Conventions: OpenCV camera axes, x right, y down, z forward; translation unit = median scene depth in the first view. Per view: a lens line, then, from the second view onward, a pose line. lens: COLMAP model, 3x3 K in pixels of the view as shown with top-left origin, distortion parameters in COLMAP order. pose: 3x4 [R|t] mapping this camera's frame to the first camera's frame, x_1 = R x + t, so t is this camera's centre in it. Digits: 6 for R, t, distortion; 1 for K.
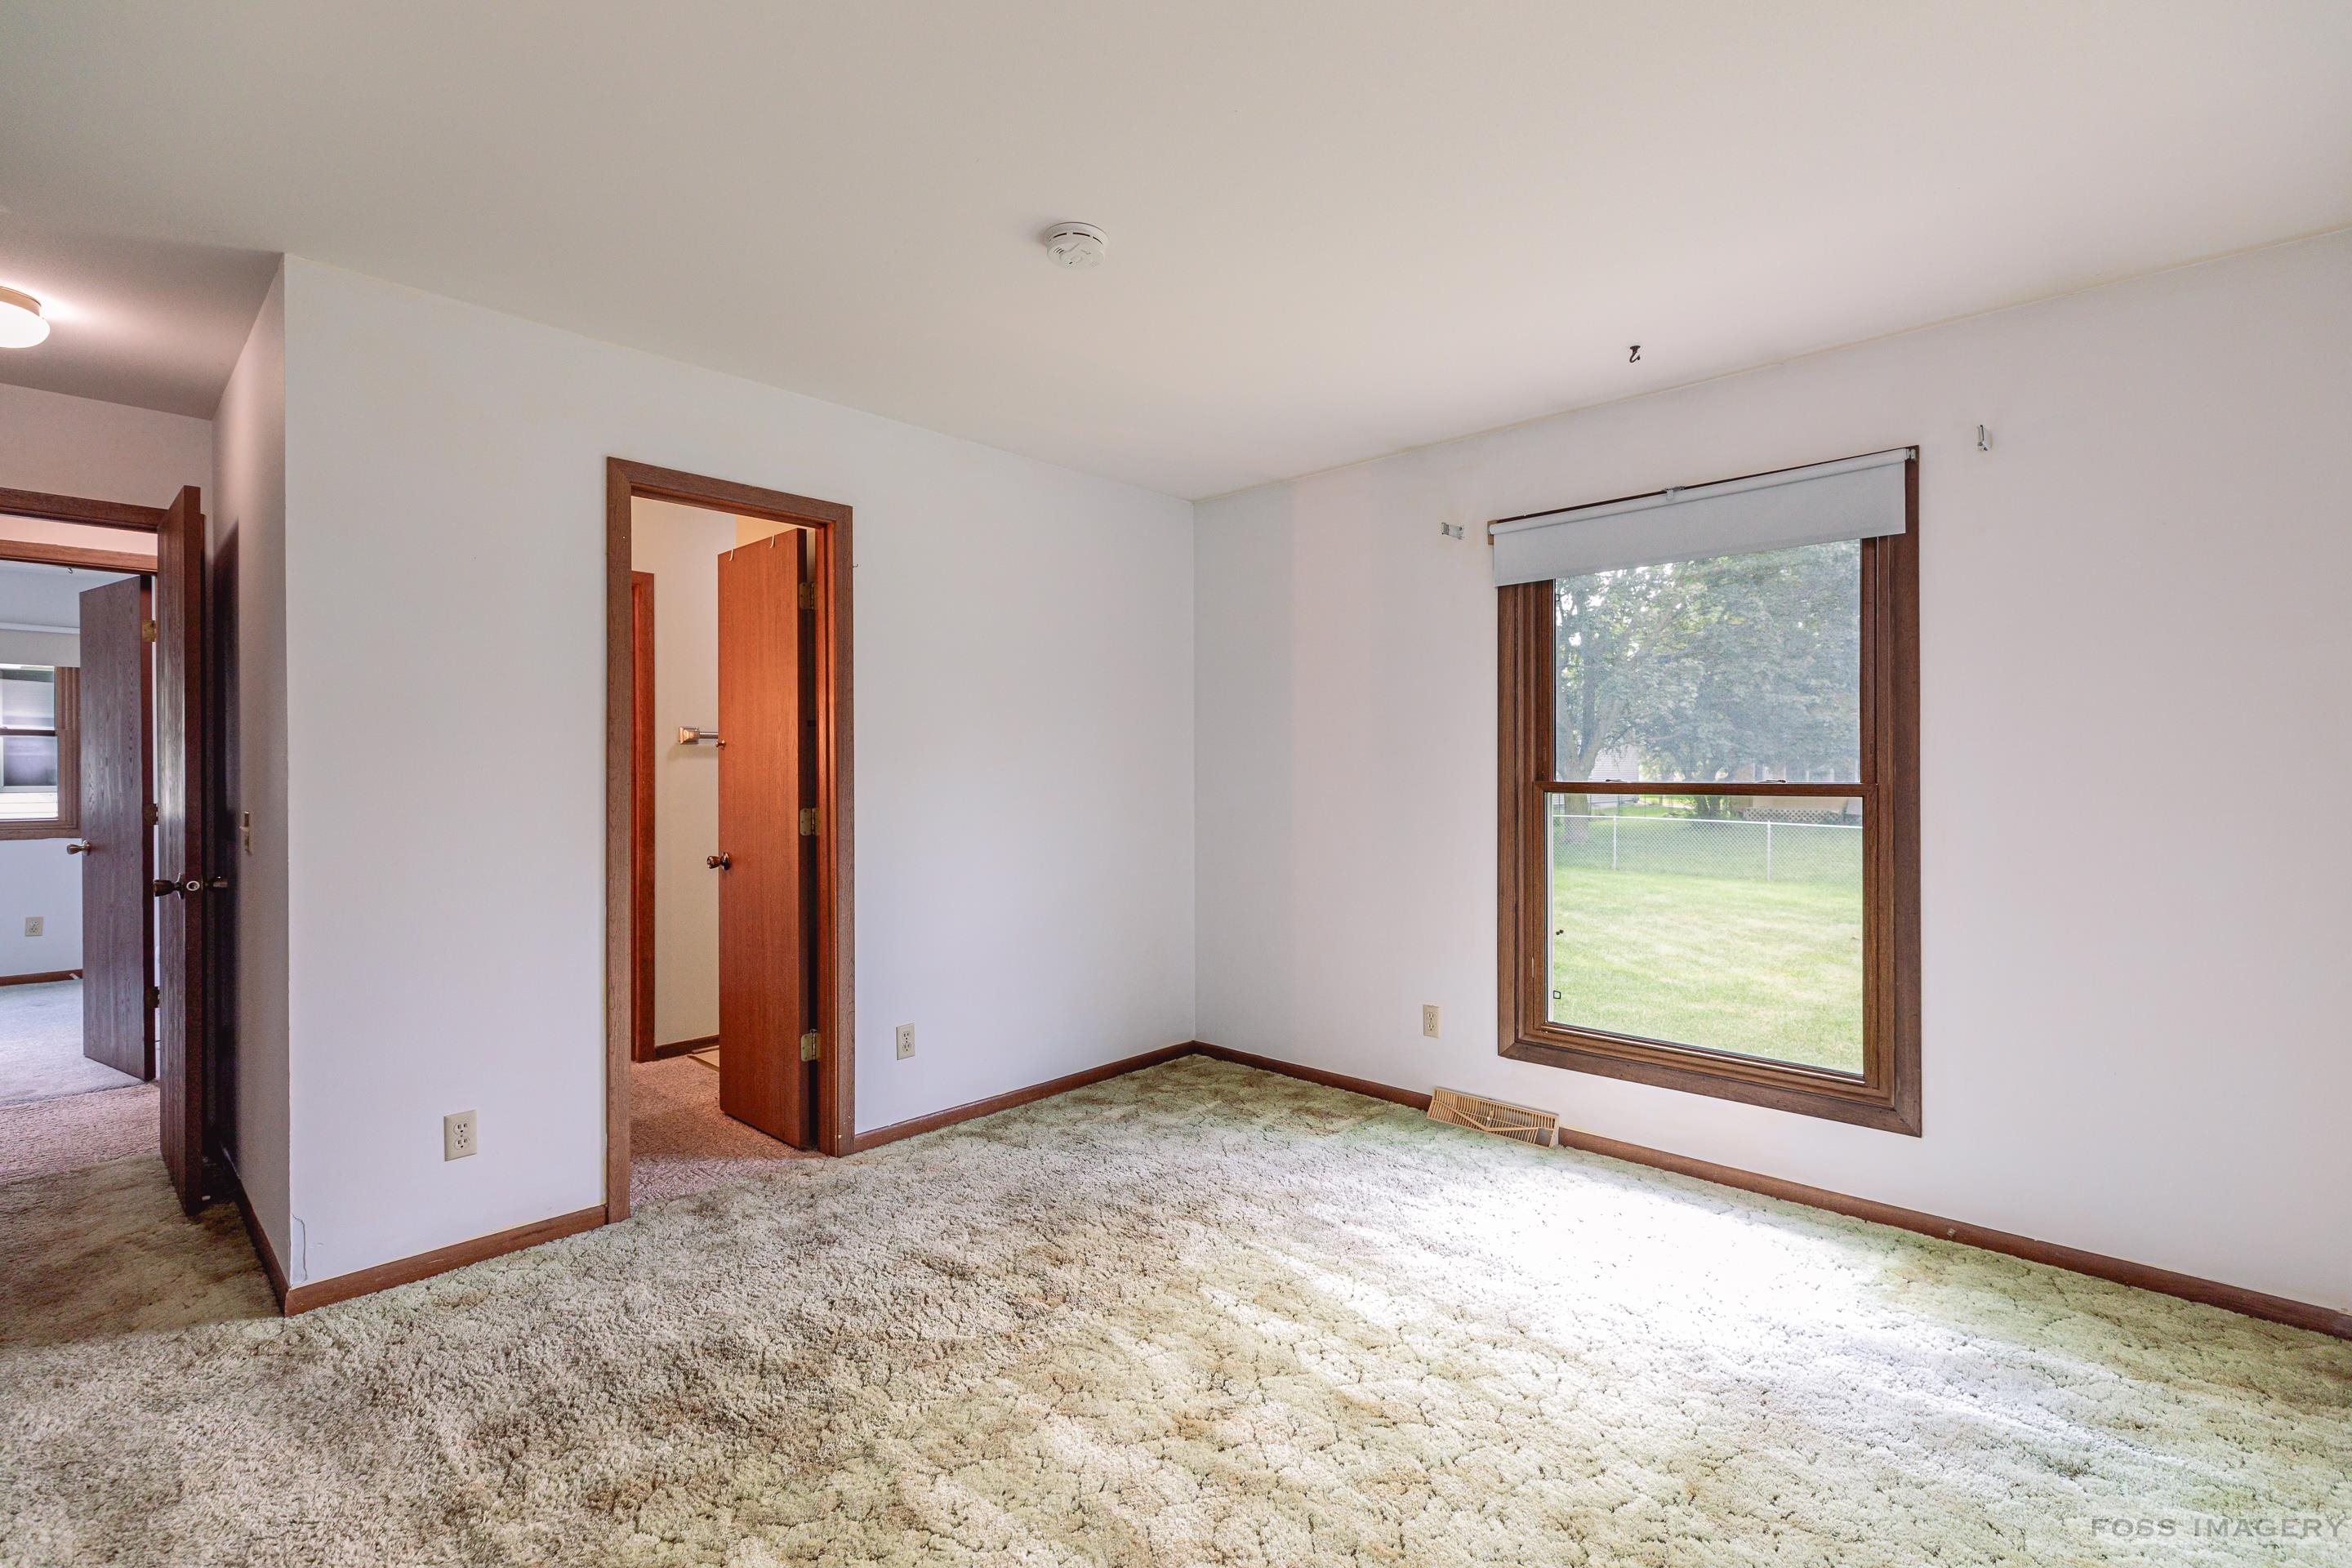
lens RADIAL K [[1060.2, 0, 1184.0], [0, 1060.2, 777.6], [0, 0, 1]] dist [0.000075, -0.000115]
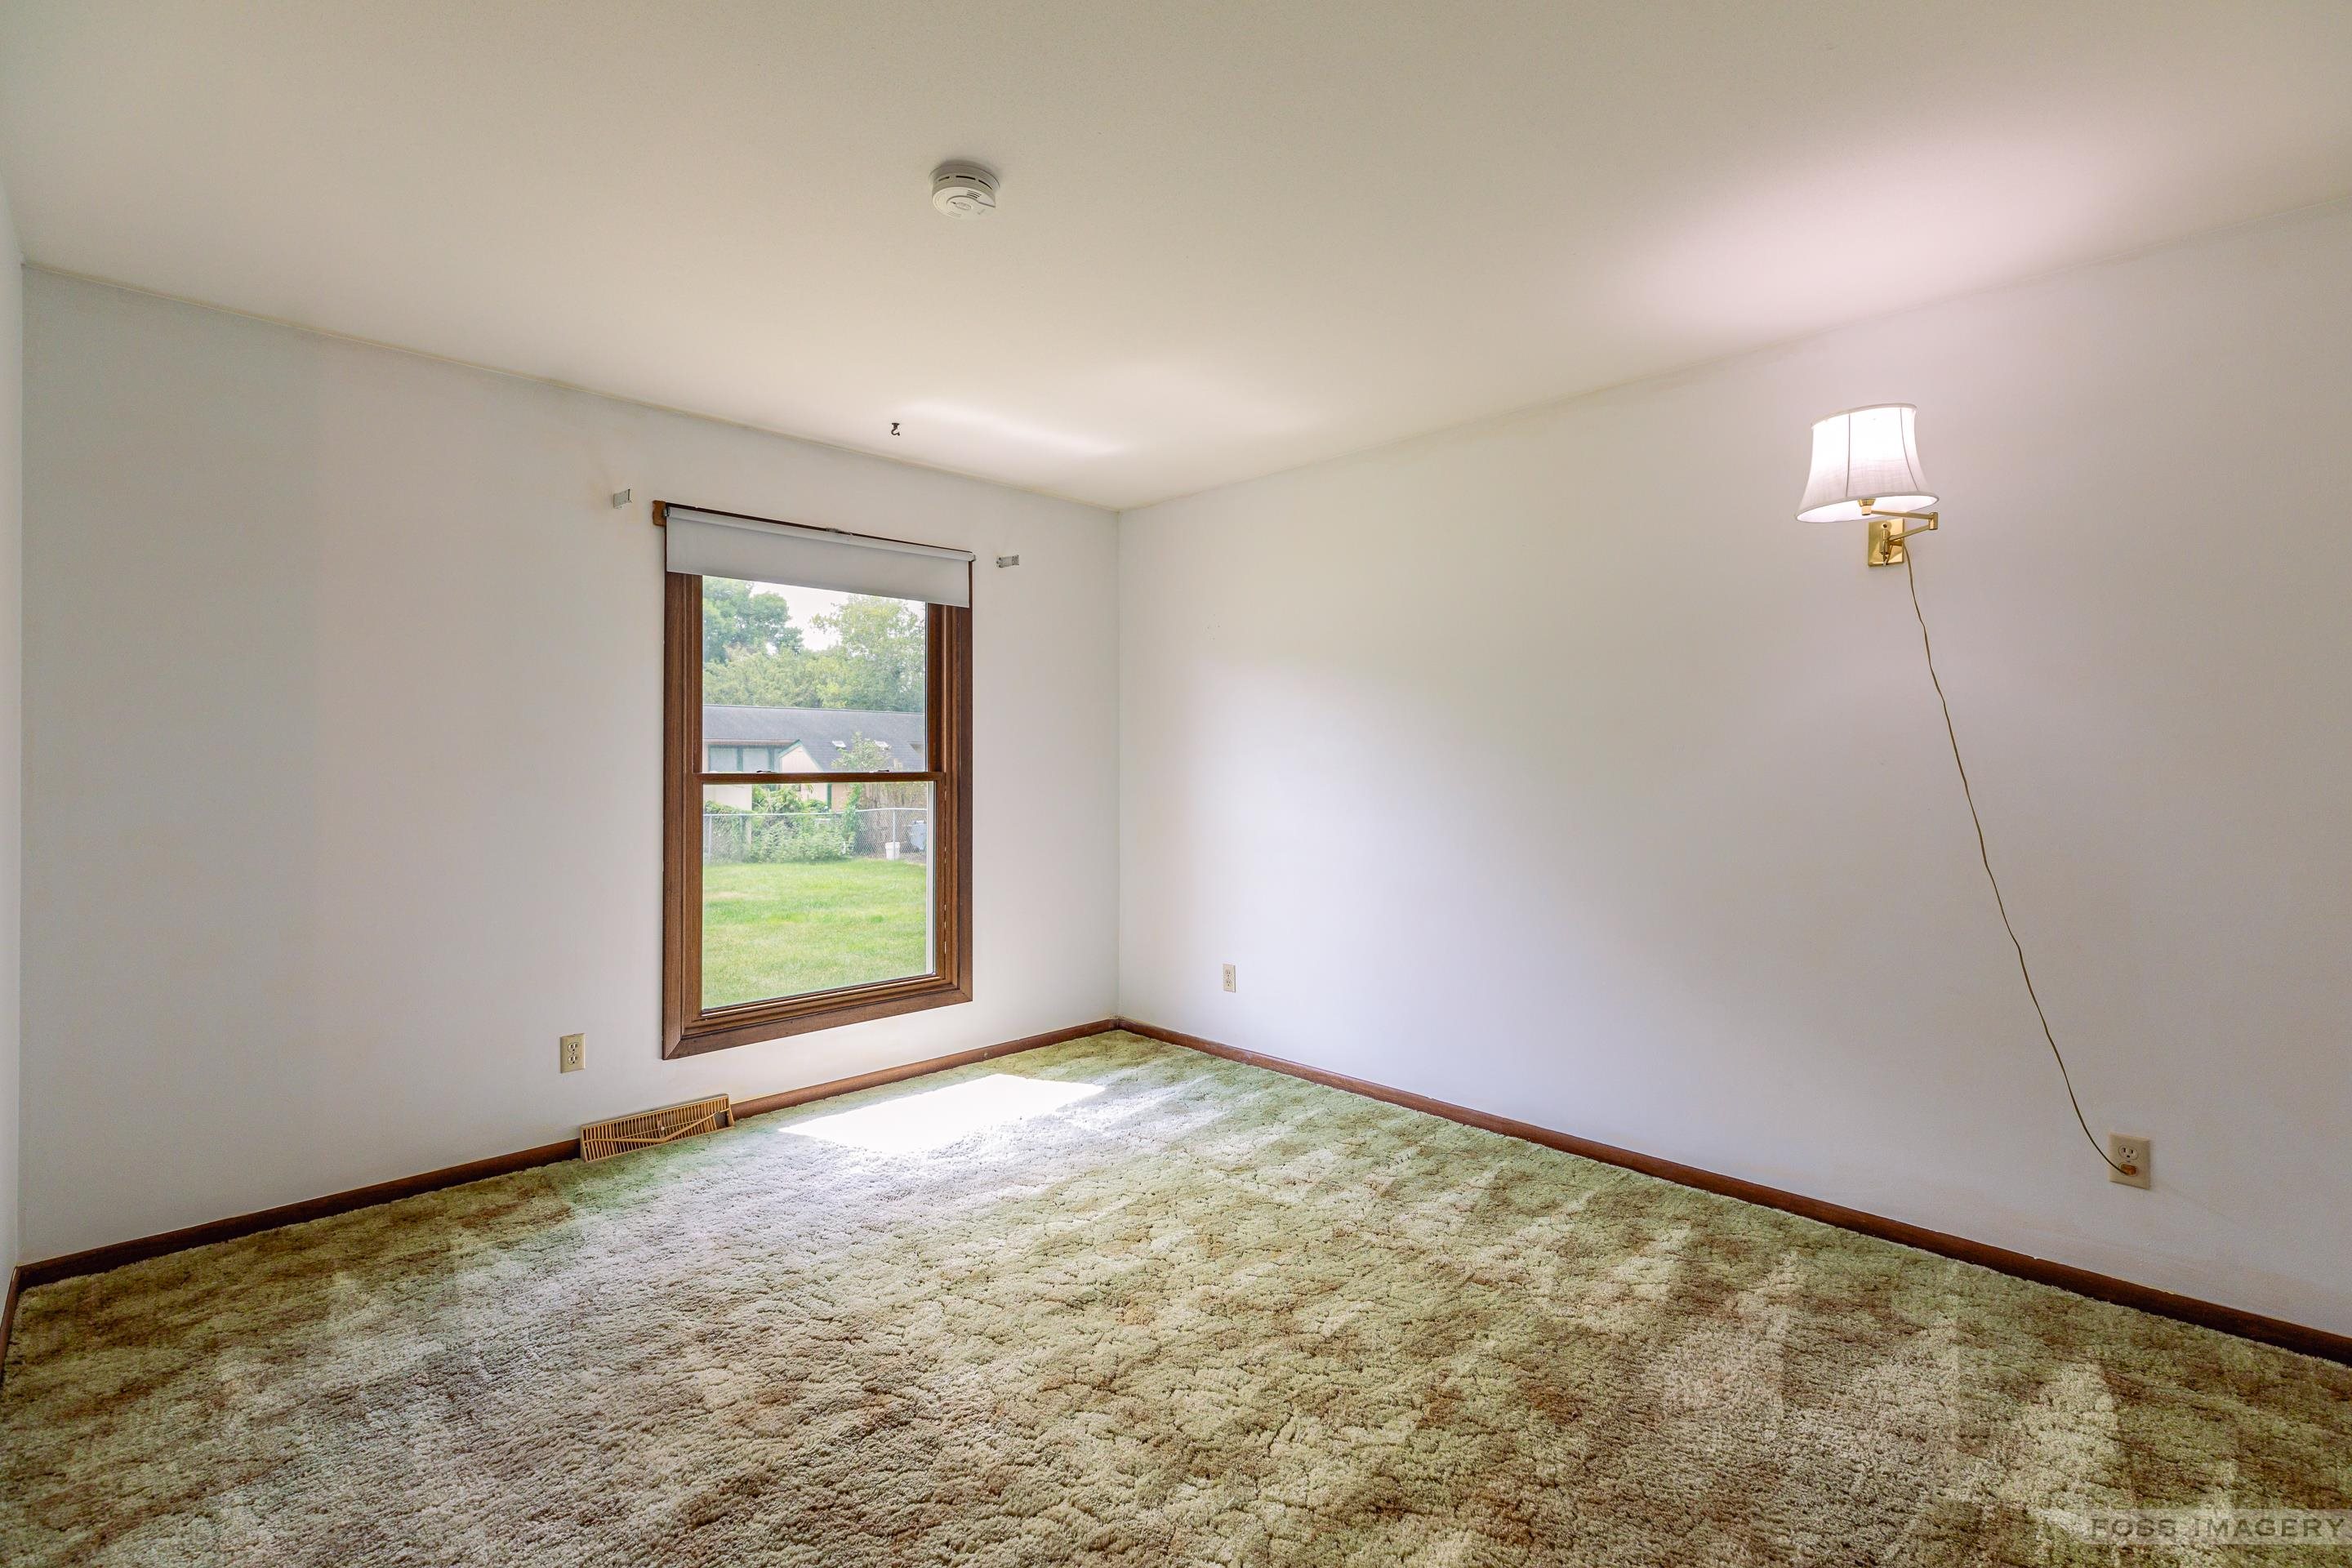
lens RADIAL K [[1053.4, 0, 1178.2], [0, 1053.4, 765.1], [0, 0, 1]] dist [0.003002, -0.000204]
pose [[0.036111, -0.000403, 0.999348, -0.678730], [0.008867, 0.999961, 0.000083, -0.000528], [-0.999308, 0.008858, 0.036113, 0.529900]]
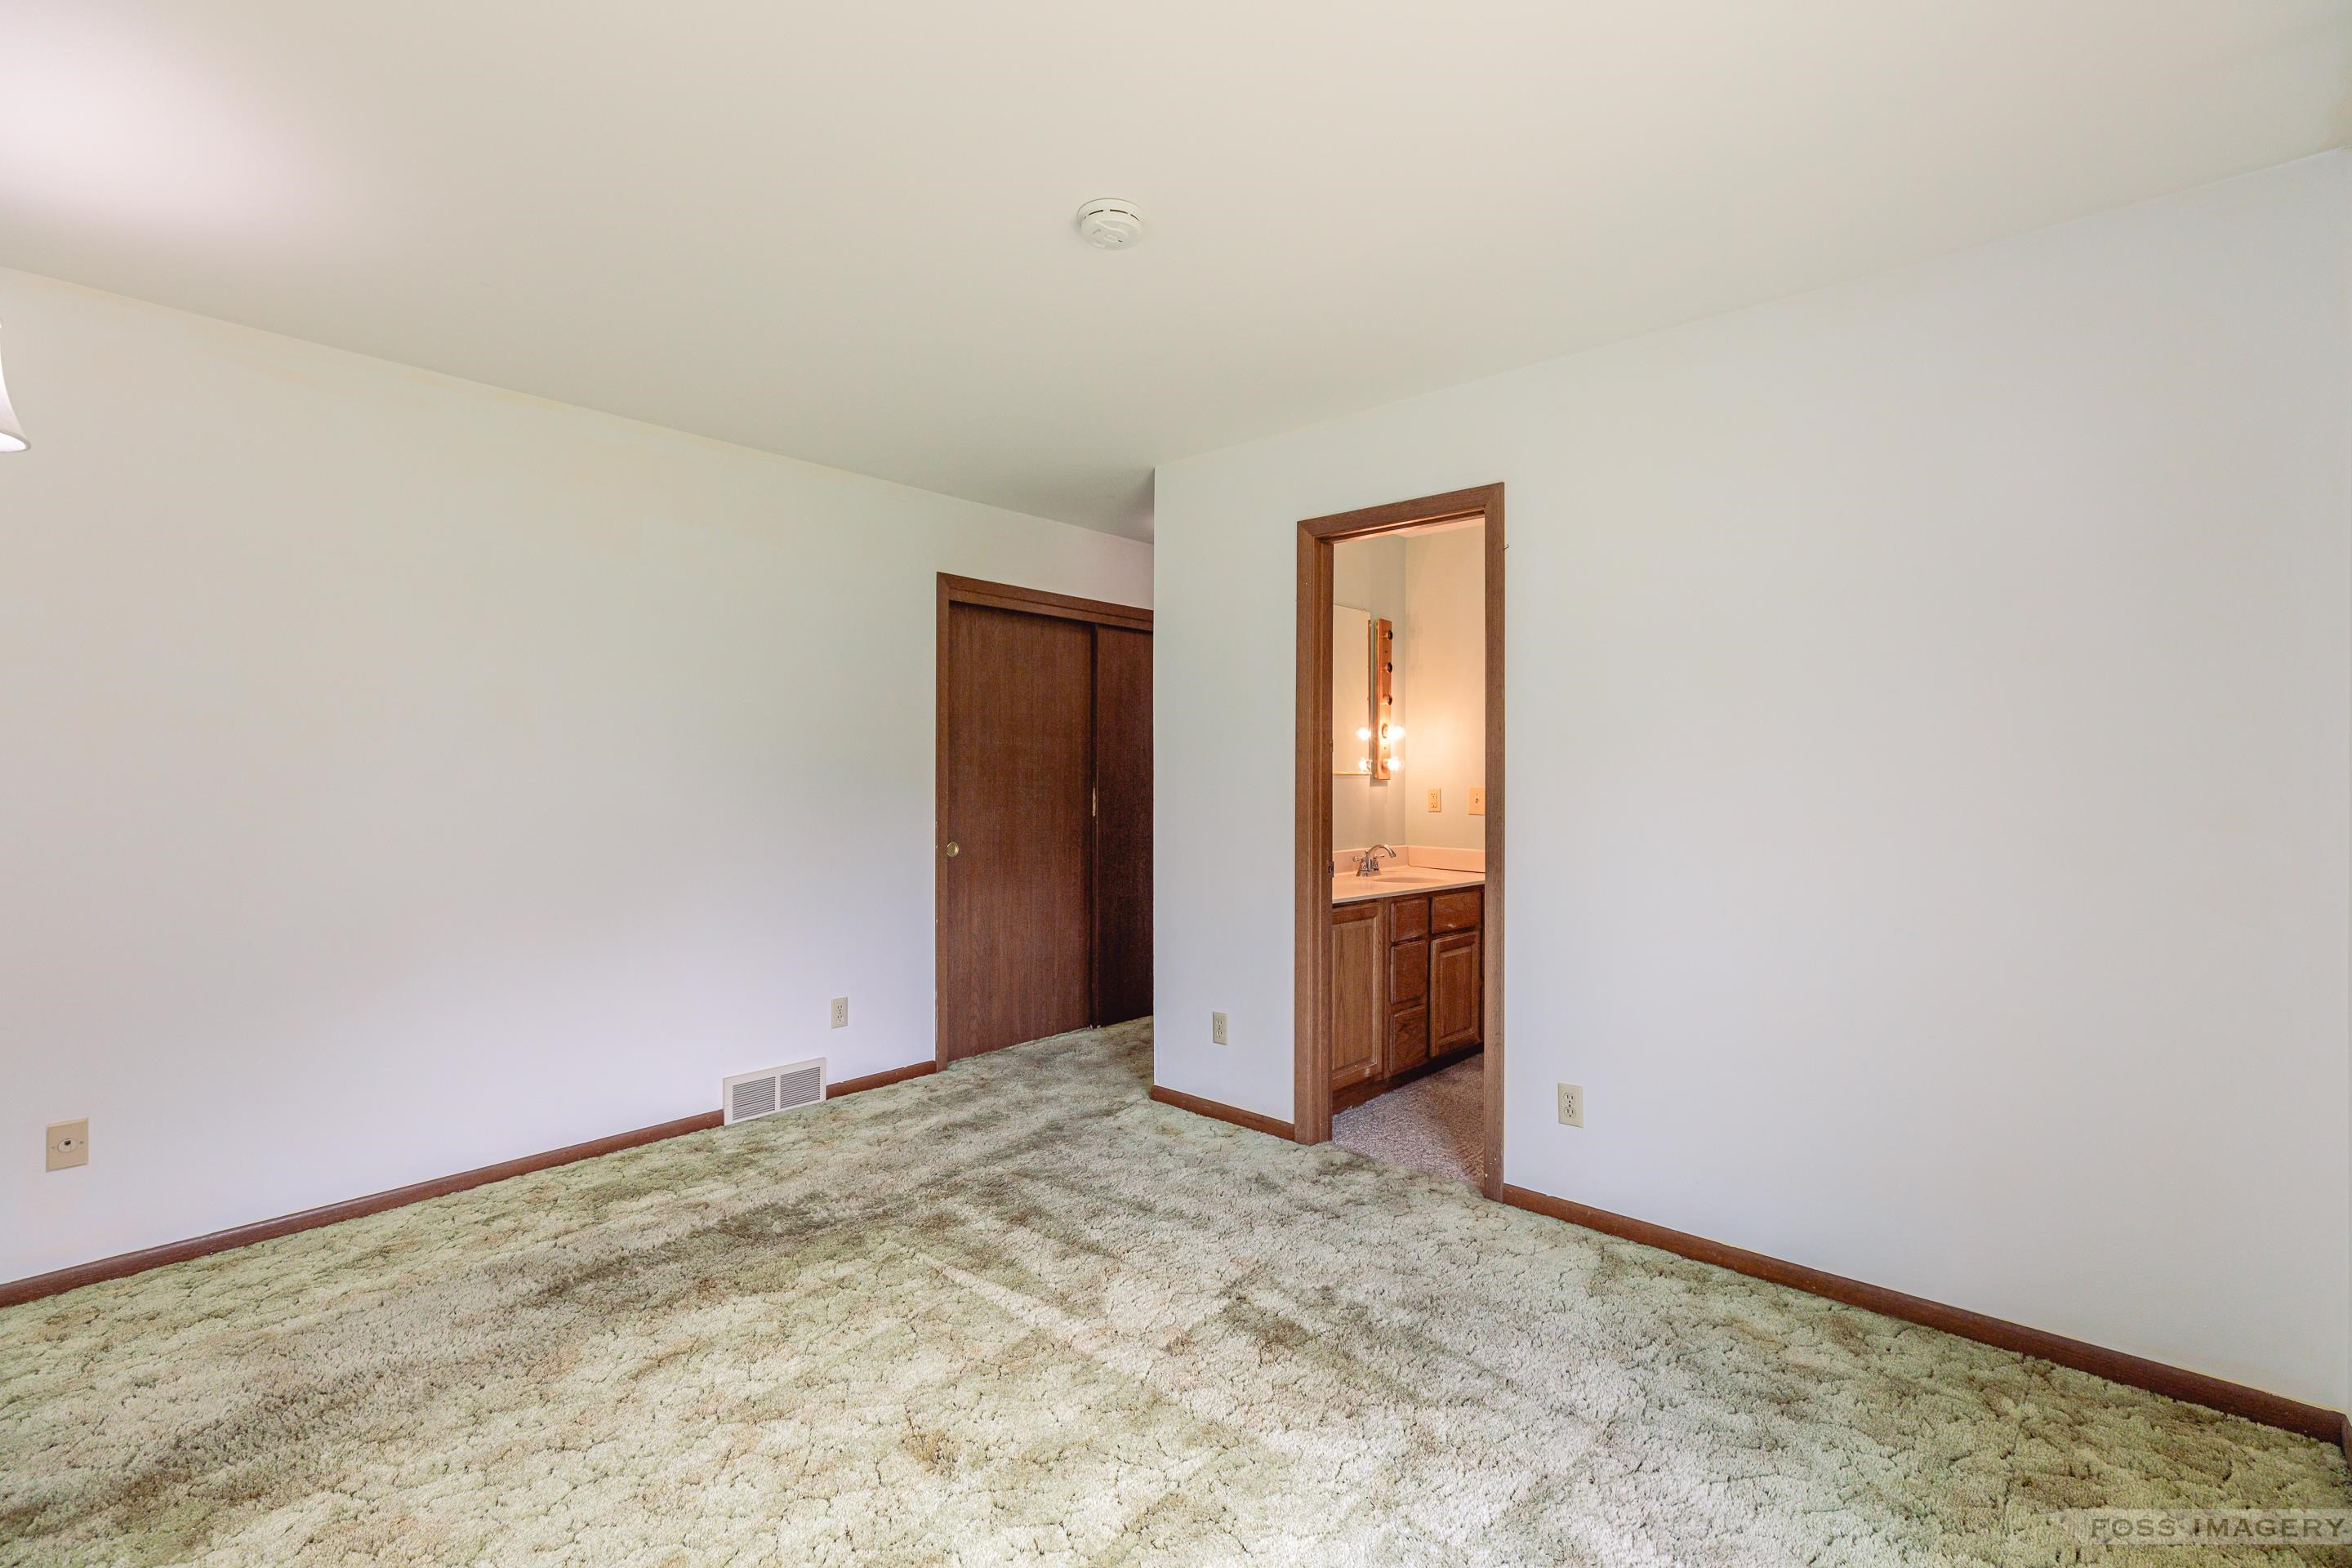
lens RADIAL K [[1053.4, 0, 1178.2], [0, 1053.4, 765.1], [0, 0, 1]] dist [0.003002, -0.000204]
pose [[0.010555, -0.008678, -0.999907, 0.577907], [-0.010342, 0.999908, -0.008787, -0.004469], [0.999891, 0.010434, 0.010465, 0.712456]]
